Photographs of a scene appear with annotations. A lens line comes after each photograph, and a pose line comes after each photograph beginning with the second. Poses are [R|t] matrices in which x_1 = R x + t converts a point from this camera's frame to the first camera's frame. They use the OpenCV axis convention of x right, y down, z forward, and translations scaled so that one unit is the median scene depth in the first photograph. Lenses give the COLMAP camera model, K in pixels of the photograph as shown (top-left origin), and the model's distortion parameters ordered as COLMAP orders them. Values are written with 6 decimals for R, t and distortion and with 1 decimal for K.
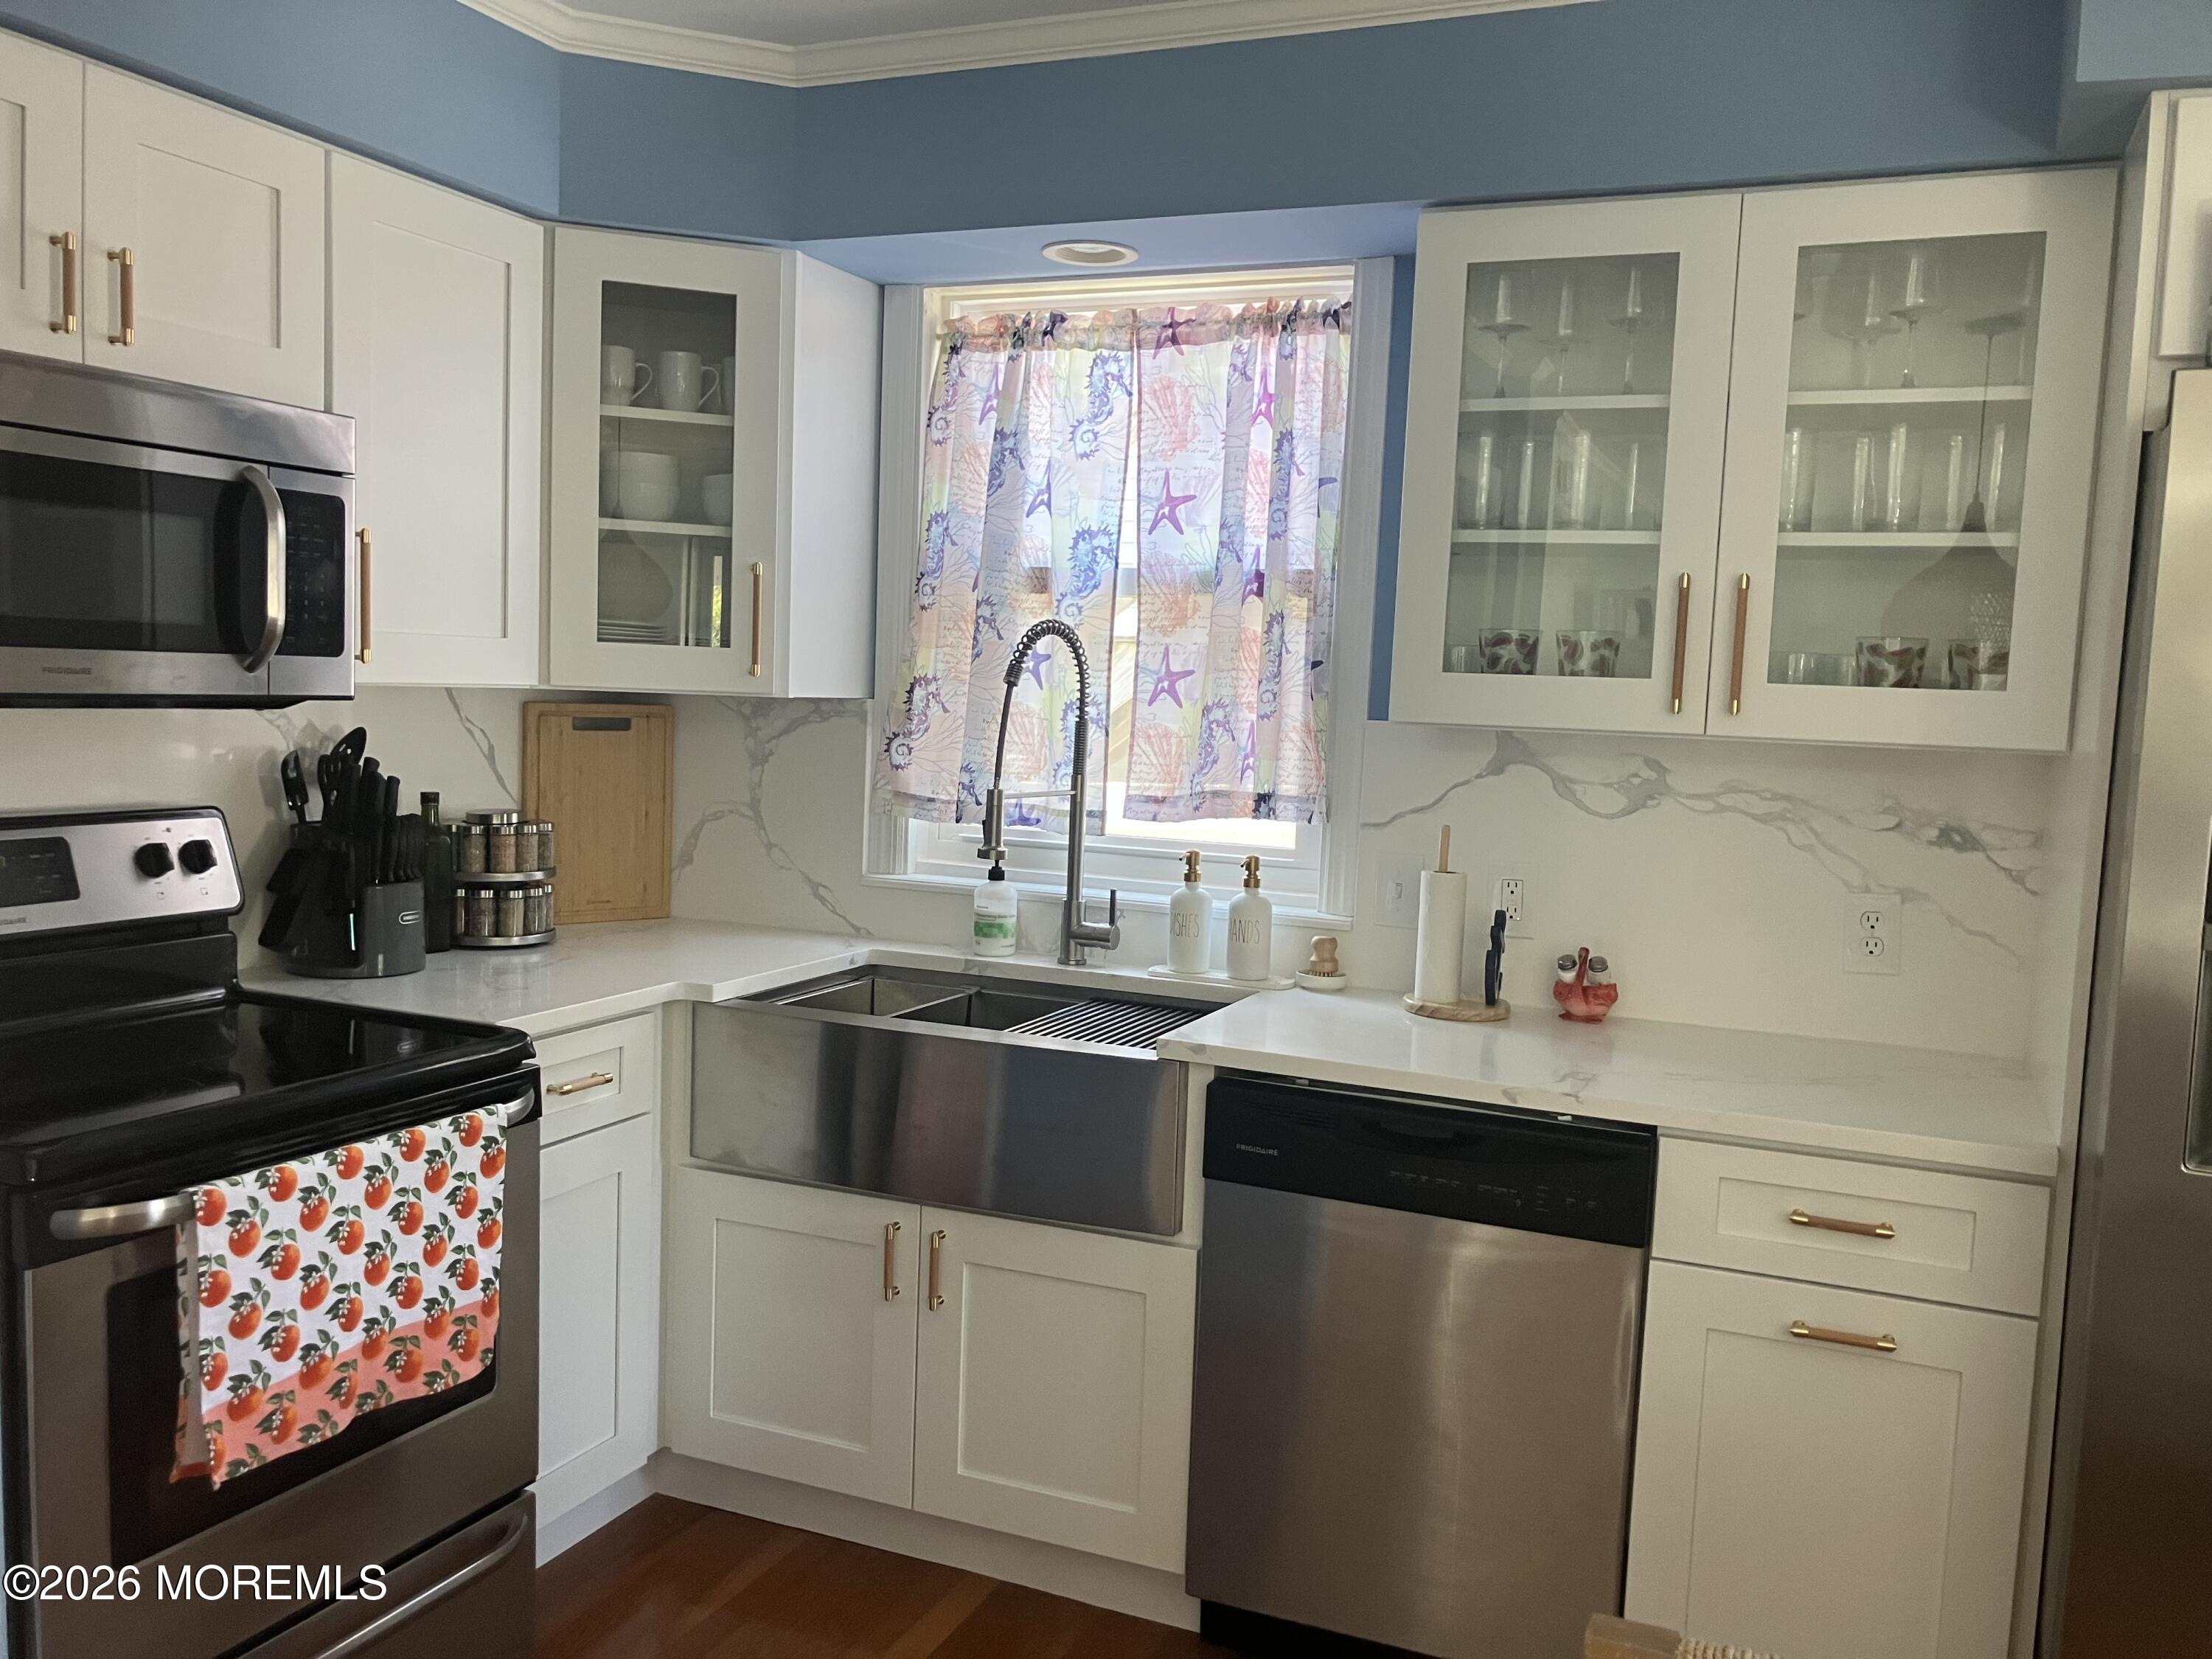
lens RADIAL K [[1826.9, 0, 1101.2], [0, 1826.9, 845.2], [0, 0, 1]] dist [0.038582, -0.030377]
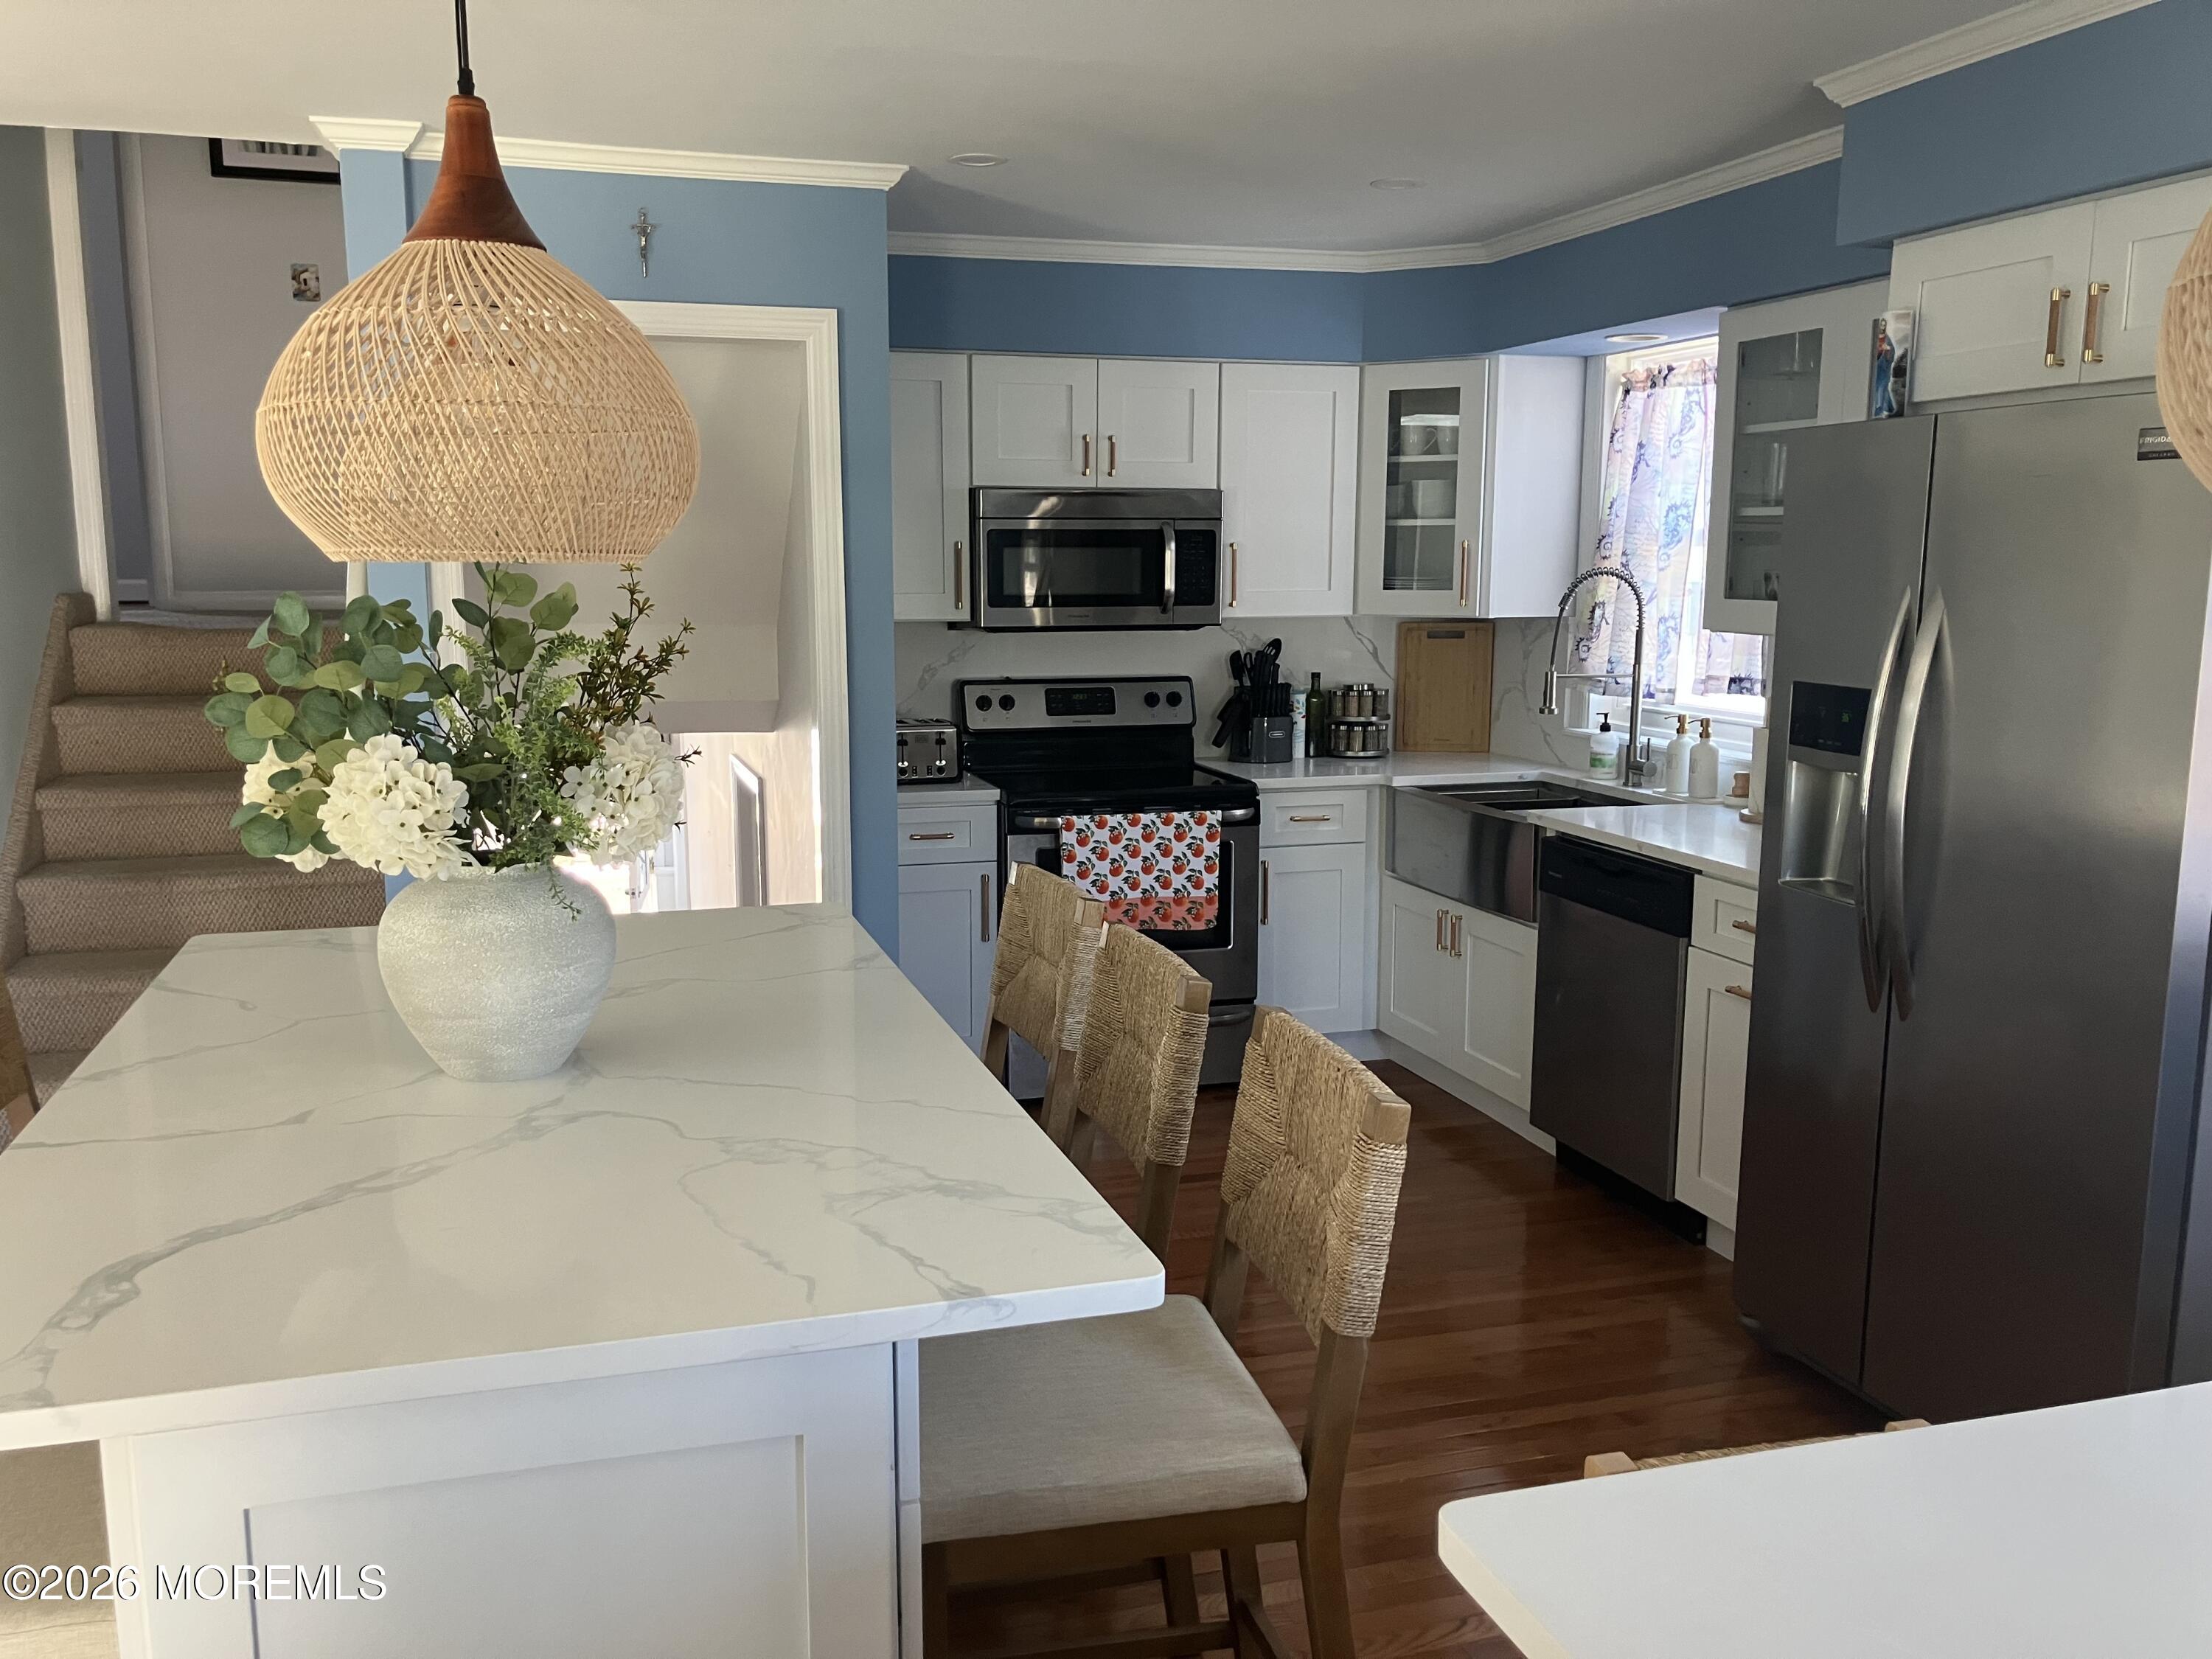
lens RADIAL K [[1826.9, 0, 1094.5], [0, 1826.9, 833.3], [0, 0, 1]] dist [0.038582, -0.030377]
pose [[0.650598, 0.075416, -0.755668, 0.952614], [-0.043072, 0.997120, 0.062429, 0.030072], [0.758200, -0.008068, 0.651972, -0.416104]]
